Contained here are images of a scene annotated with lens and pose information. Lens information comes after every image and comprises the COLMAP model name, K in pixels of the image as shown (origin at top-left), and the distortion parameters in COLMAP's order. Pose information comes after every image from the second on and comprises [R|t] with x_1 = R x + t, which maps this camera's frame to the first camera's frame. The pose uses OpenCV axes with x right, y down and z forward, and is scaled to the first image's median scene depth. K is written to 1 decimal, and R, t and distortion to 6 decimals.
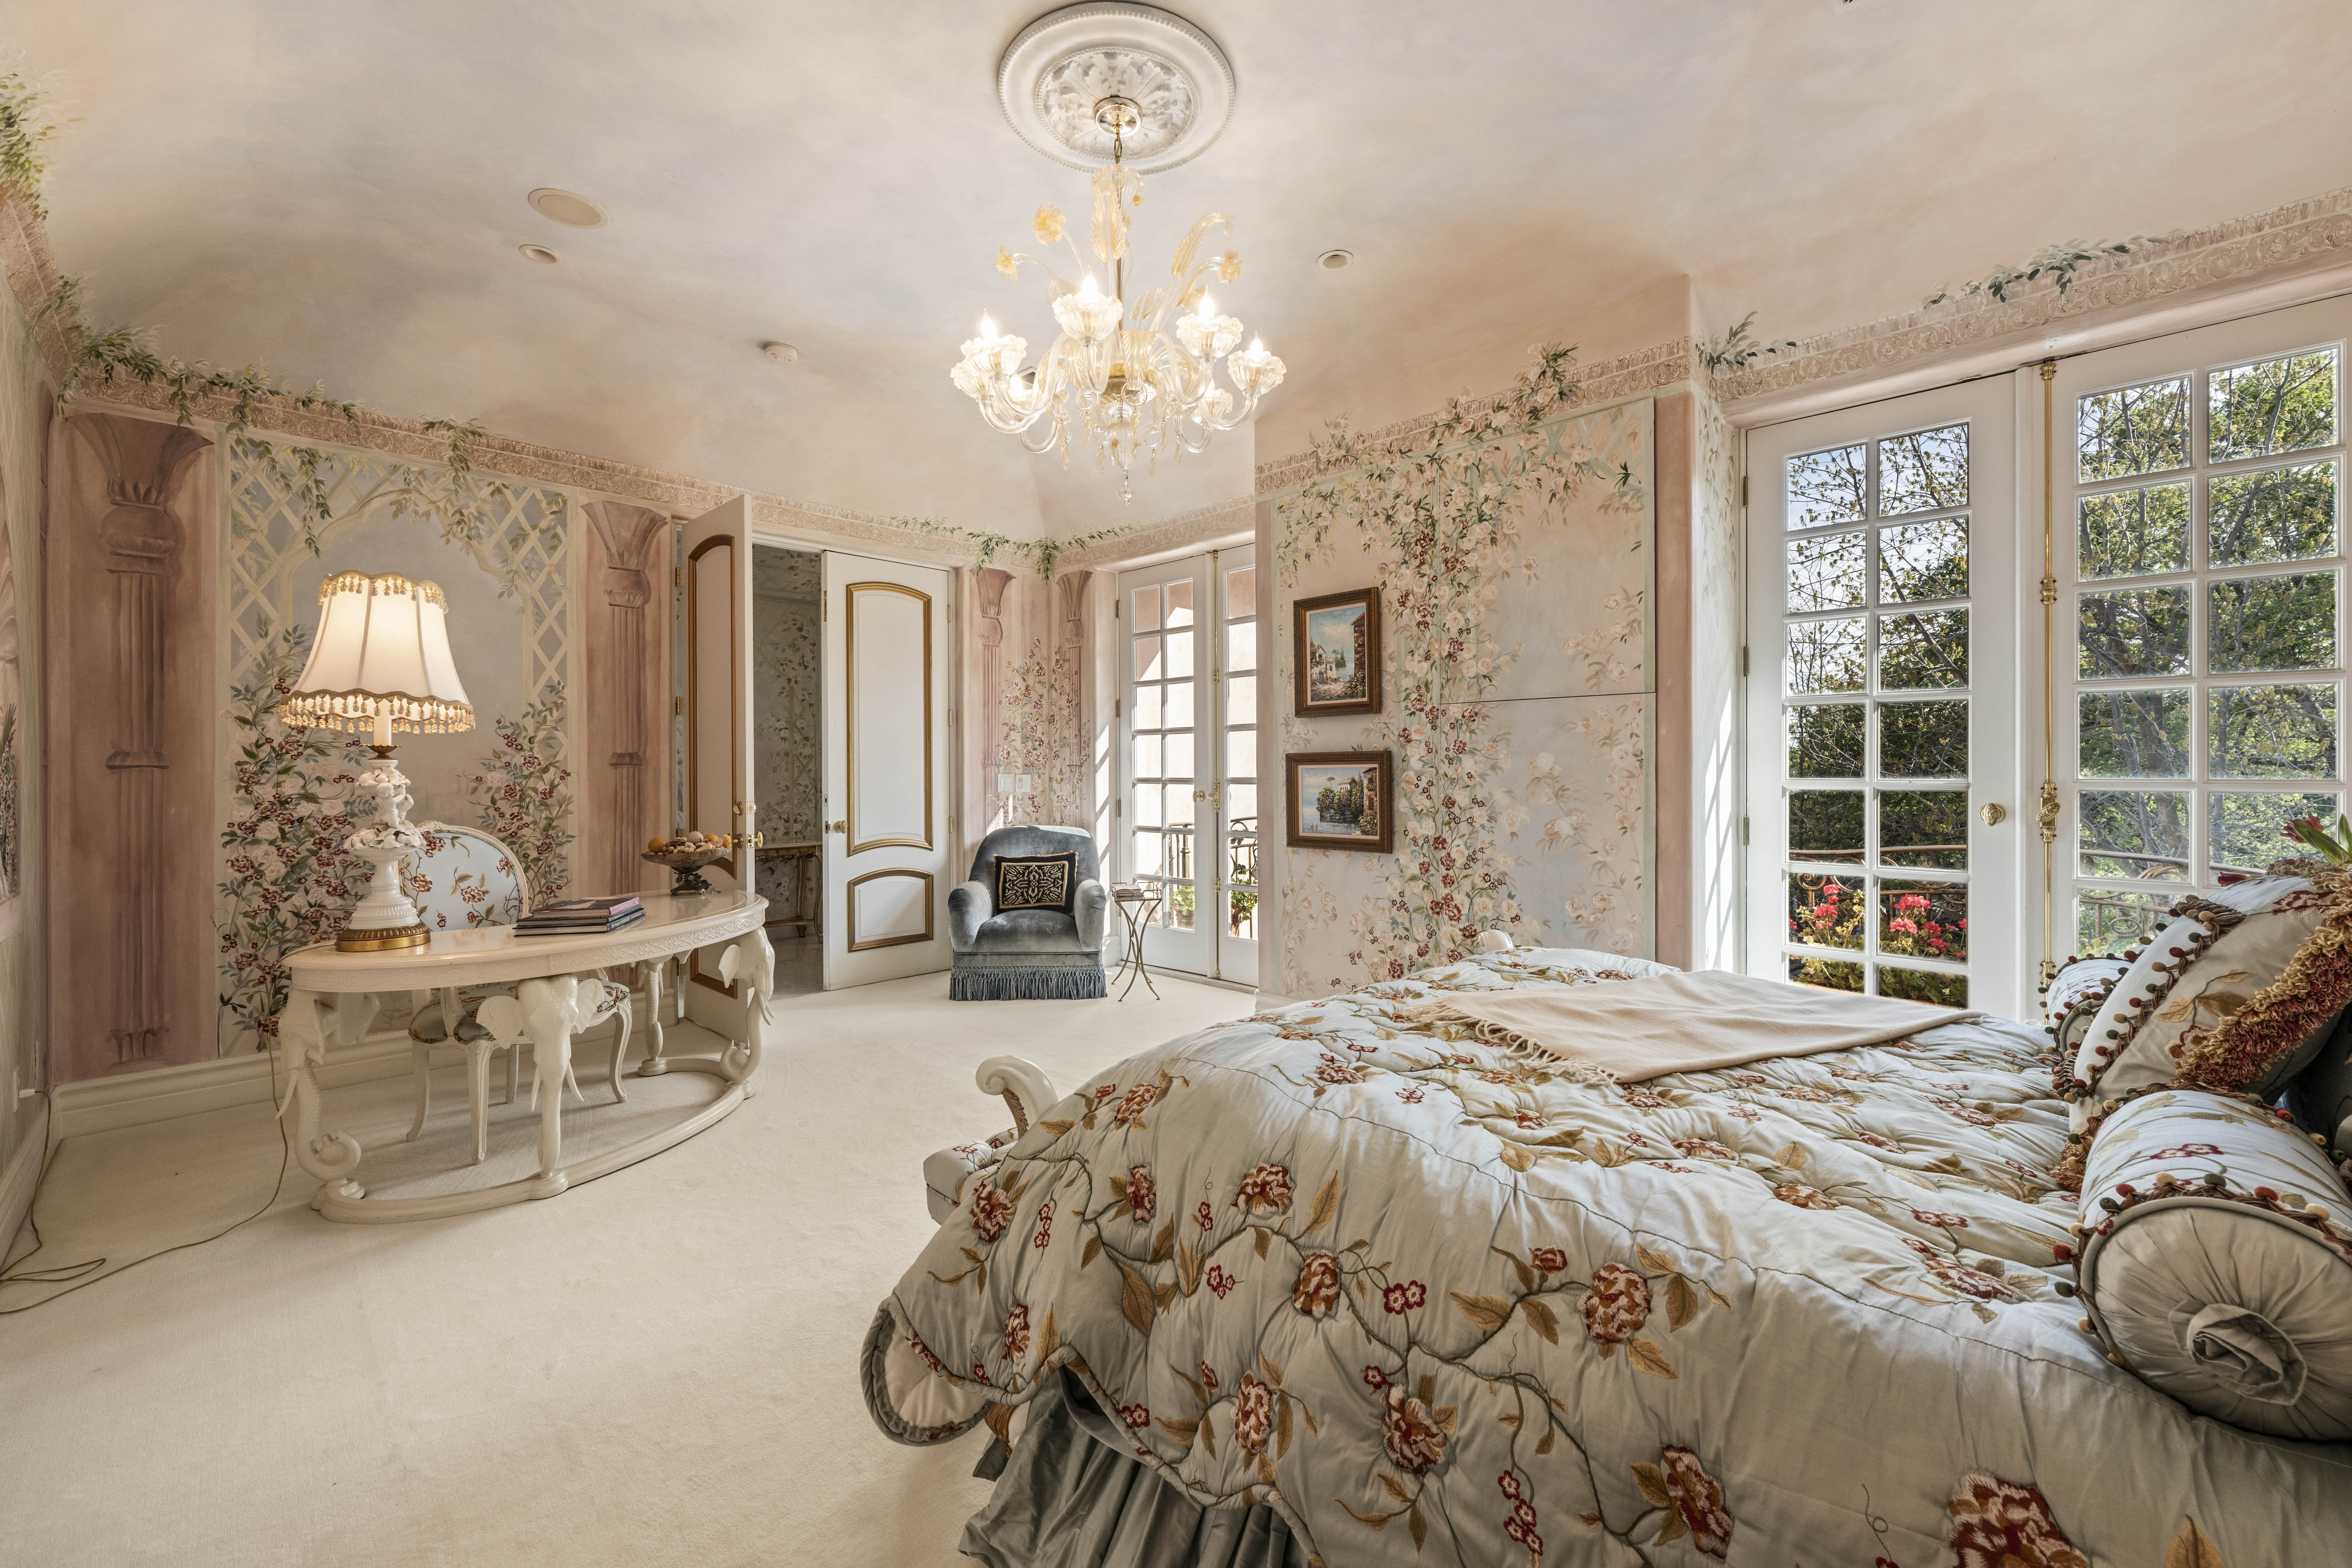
lens RADIAL K [[929.2, 0, 1174.8], [0, 929.2, 778.8], [0, 0, 1]] dist [-0.001941, -0.000289]
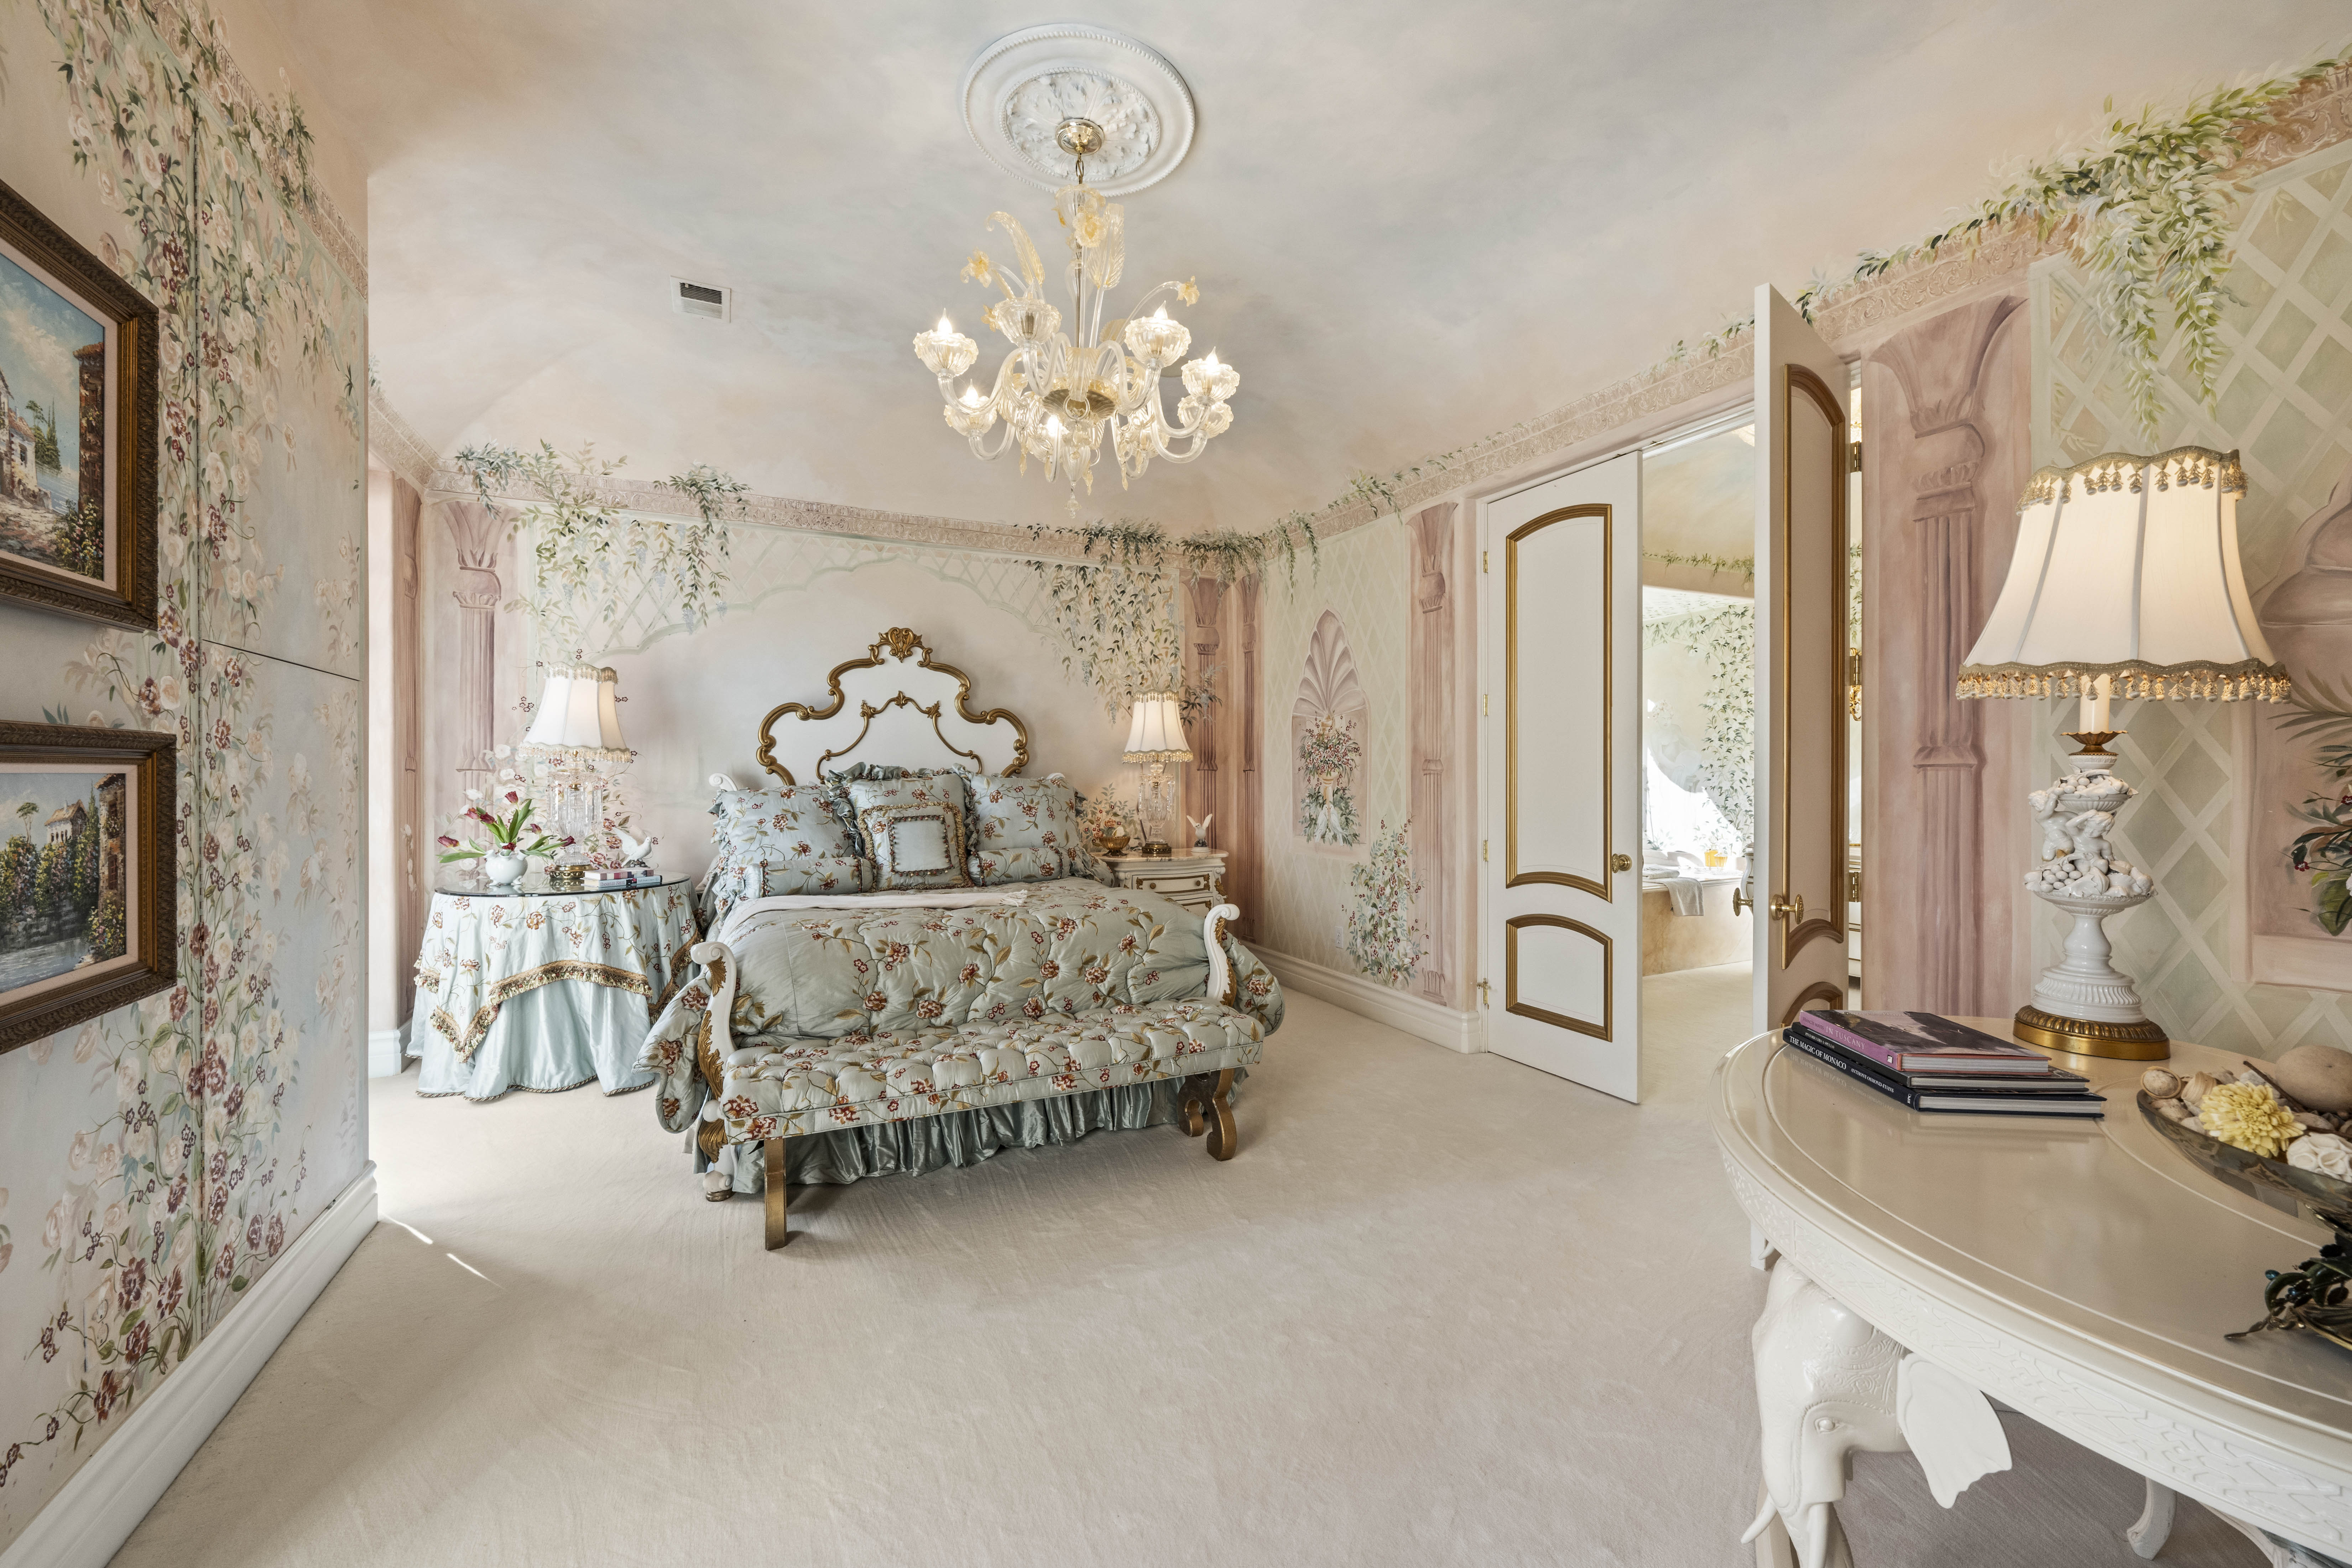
lens RADIAL K [[929.2, 0, 1175.7], [0, 929.2, 779.0], [0, 0, 1]] dist [-0.001941, -0.000289]
pose [[-0.946273, -0.000080, 0.323367, -0.327609], [0.001797, 0.999983, 0.005506, -0.012292], [-0.323362, 0.005791, -0.946257, 1.291287]]
